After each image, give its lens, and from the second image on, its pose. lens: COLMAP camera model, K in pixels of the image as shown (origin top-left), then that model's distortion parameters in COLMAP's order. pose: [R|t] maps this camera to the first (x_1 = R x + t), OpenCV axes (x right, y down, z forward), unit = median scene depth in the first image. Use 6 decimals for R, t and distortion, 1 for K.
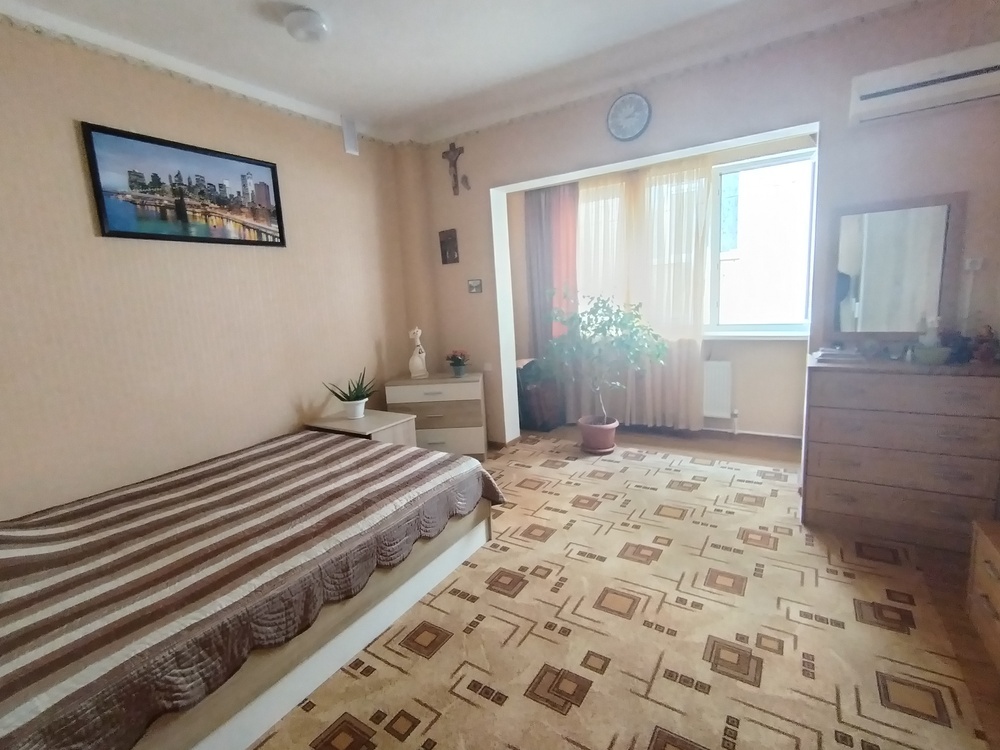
lens RADIAL K [[471.4, 0, 496.9], [0, 471.4, 372.1], [0, 0, 1]] dist [-0.001754, -0.001429]
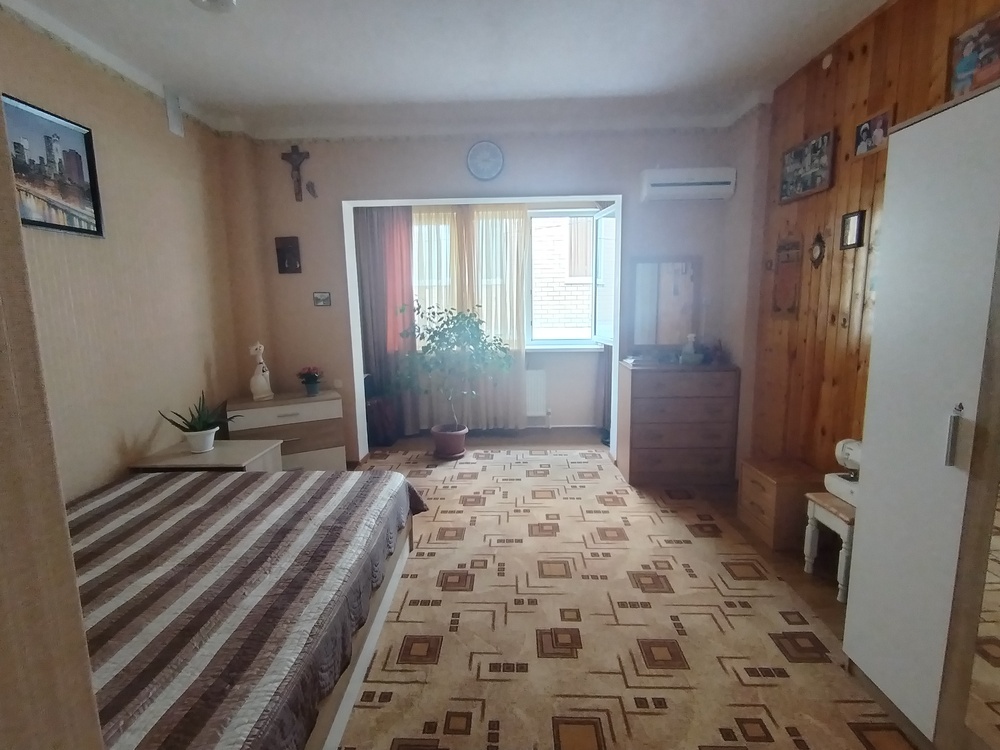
lens RADIAL K [[471.4, 0, 496.9], [0, 471.4, 372.1], [0, 0, 1]] dist [-0.001754, -0.001429]
pose [[0.851656, -0.033880, 0.523005, -0.323070], [0.052529, 0.998402, -0.020861, 0.003431], [-0.521462, 0.045239, 0.852074, 0.019884]]
